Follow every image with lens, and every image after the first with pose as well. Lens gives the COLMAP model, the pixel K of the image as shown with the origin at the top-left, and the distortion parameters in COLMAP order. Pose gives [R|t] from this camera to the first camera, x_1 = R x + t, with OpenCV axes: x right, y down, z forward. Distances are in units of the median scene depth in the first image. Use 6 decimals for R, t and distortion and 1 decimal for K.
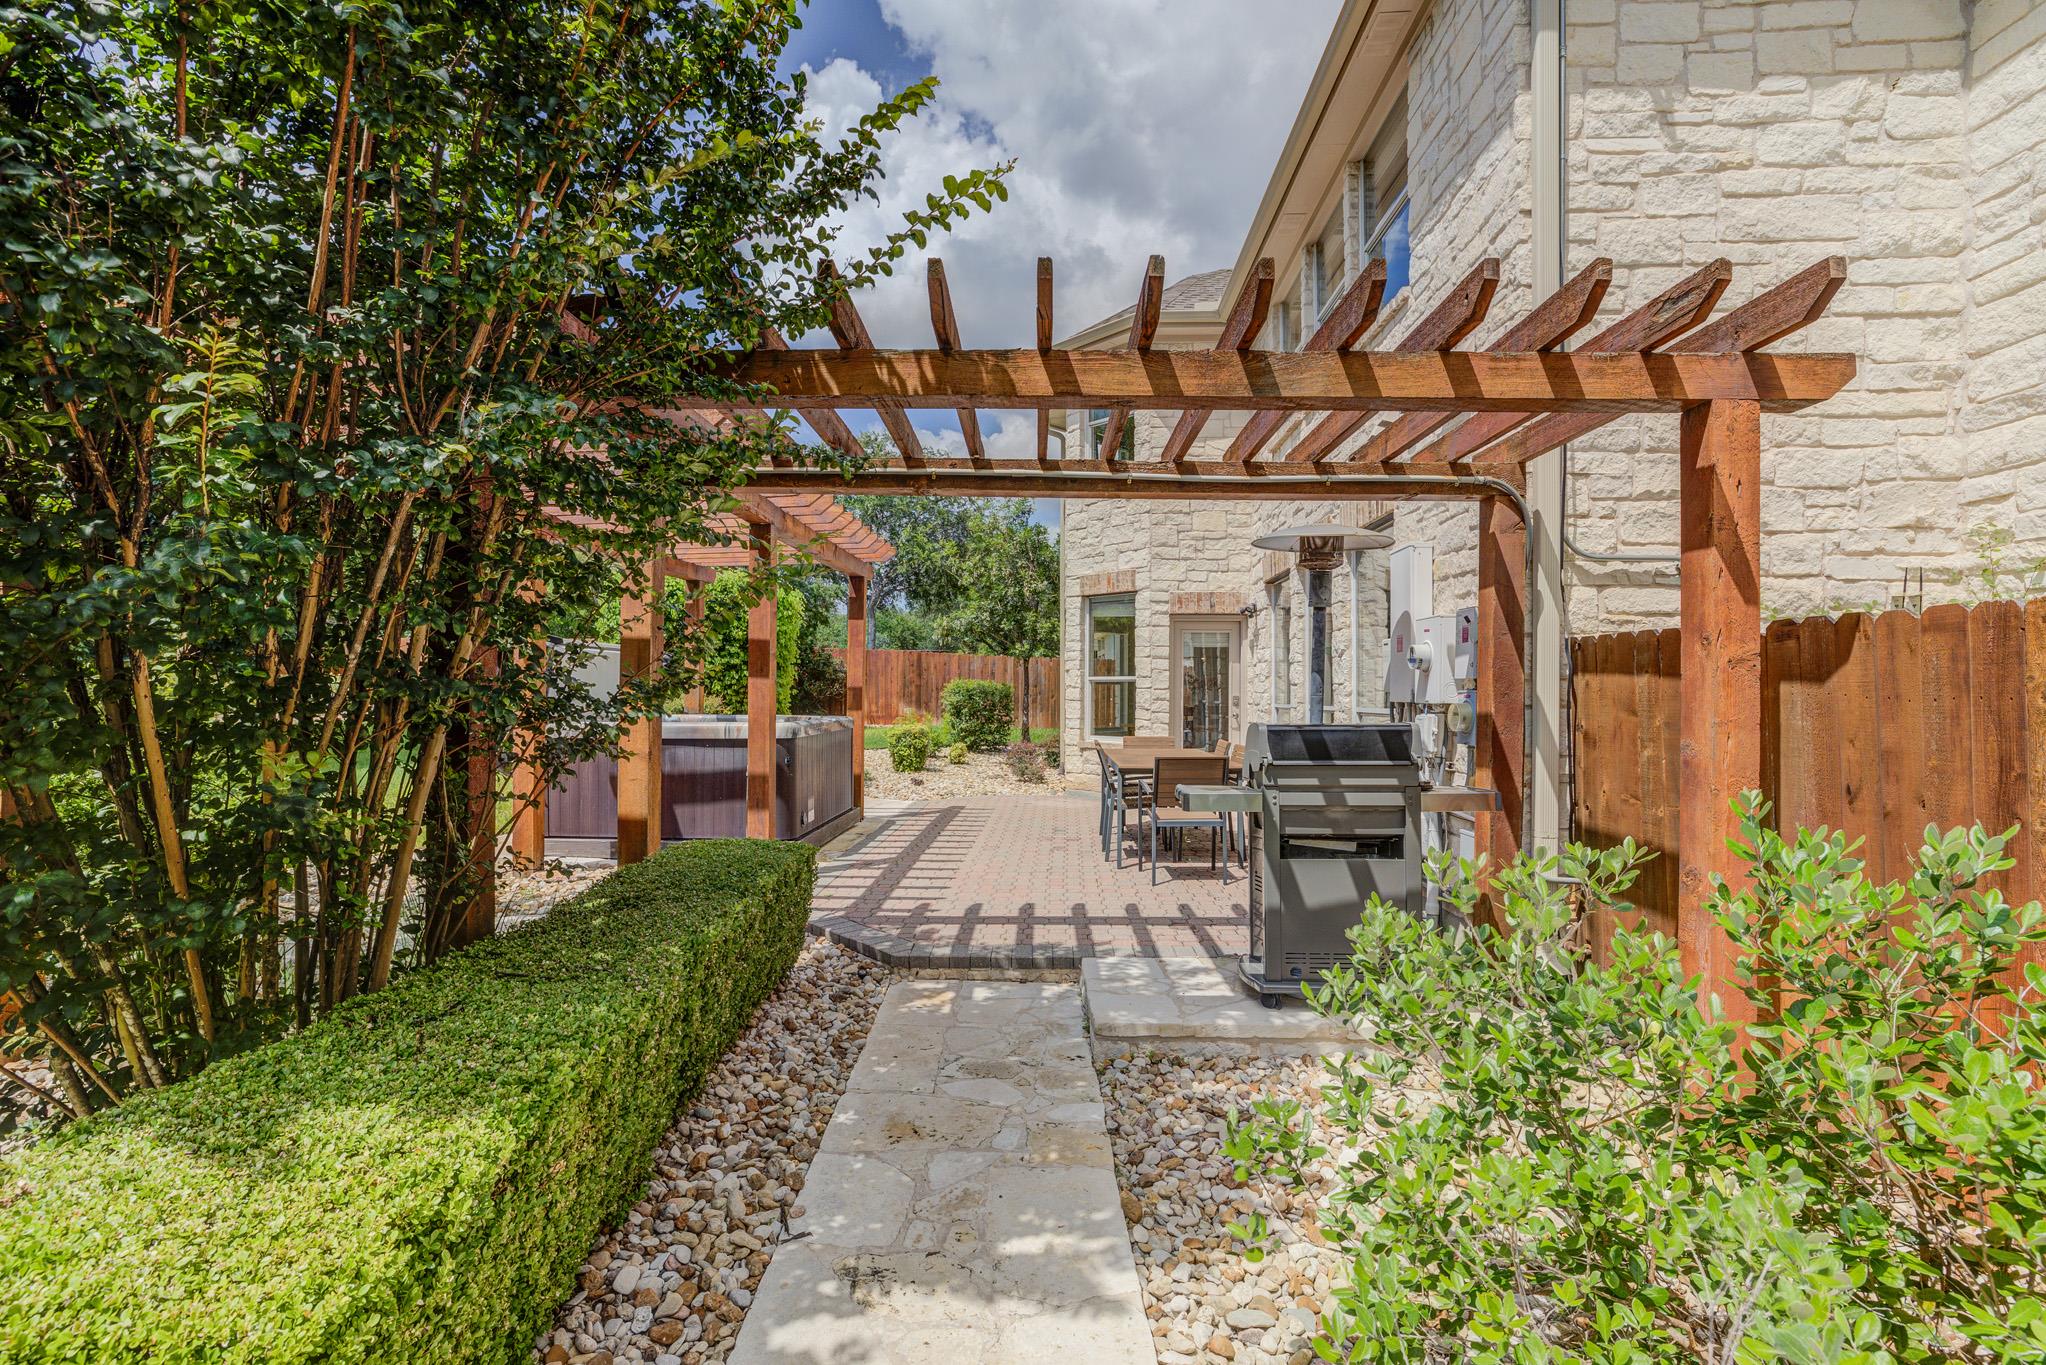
lens RADIAL K [[921.3, 0, 1023.0], [0, 921.3, 682.5], [0, 0, 1]] dist [-0.000136, 0.000482]
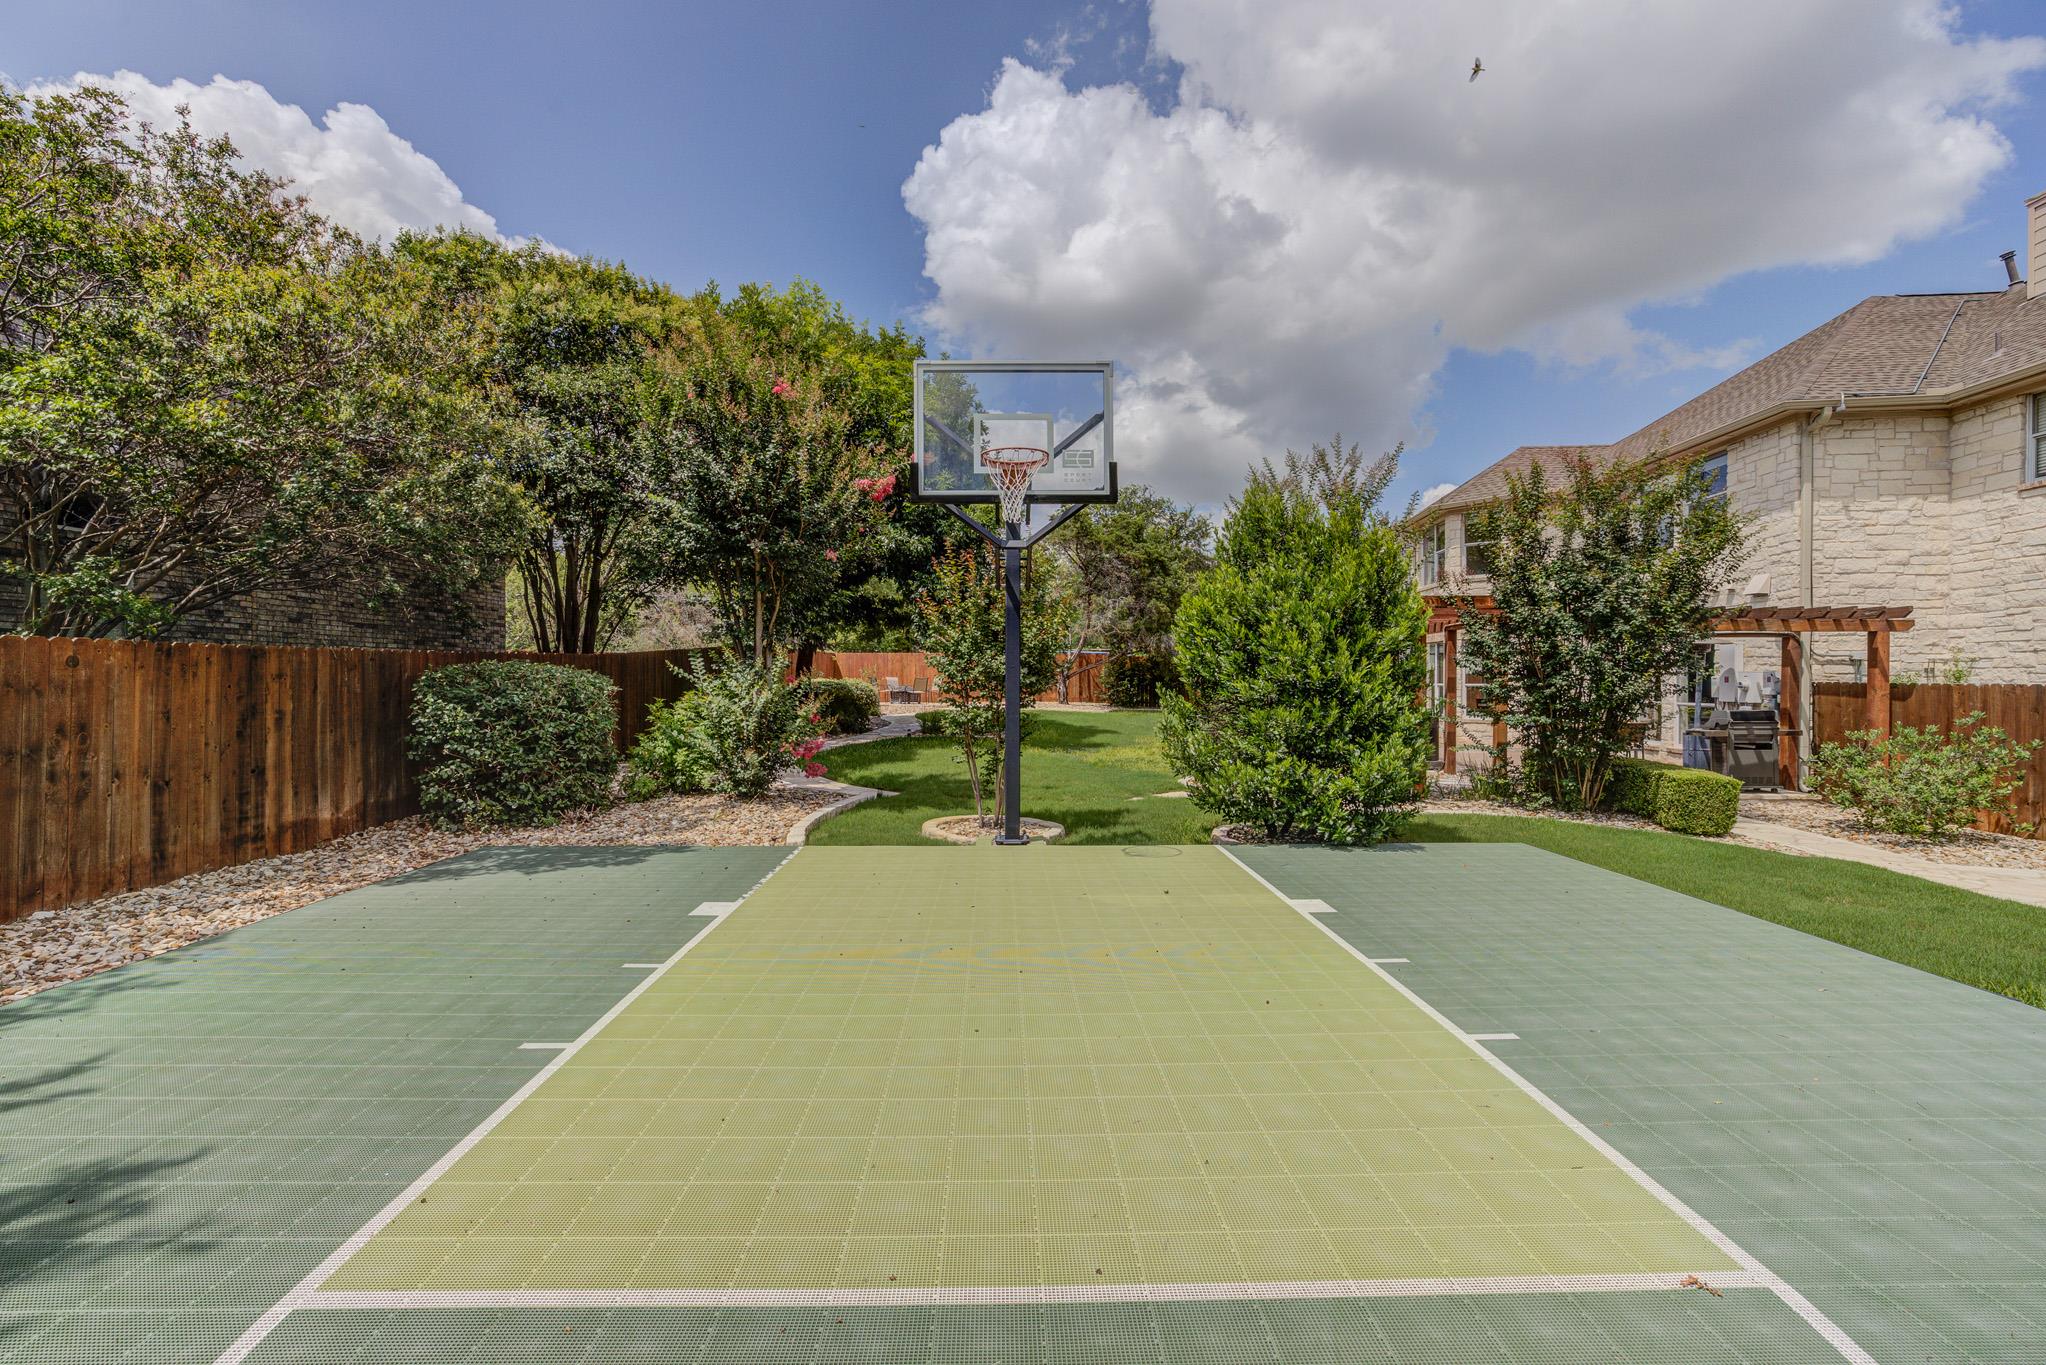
lens RADIAL K [[881.9, 0, 1023.0], [0, 881.9, 682.5], [0, 0, 1]] dist [-0.001033, -0.000251]
pose [[0.998957, 0.001495, -0.045626, -1.910465], [-0.000981, 0.999936, 0.011279, -0.078590], [0.045640, -0.011222, 0.998895, -2.058108]]
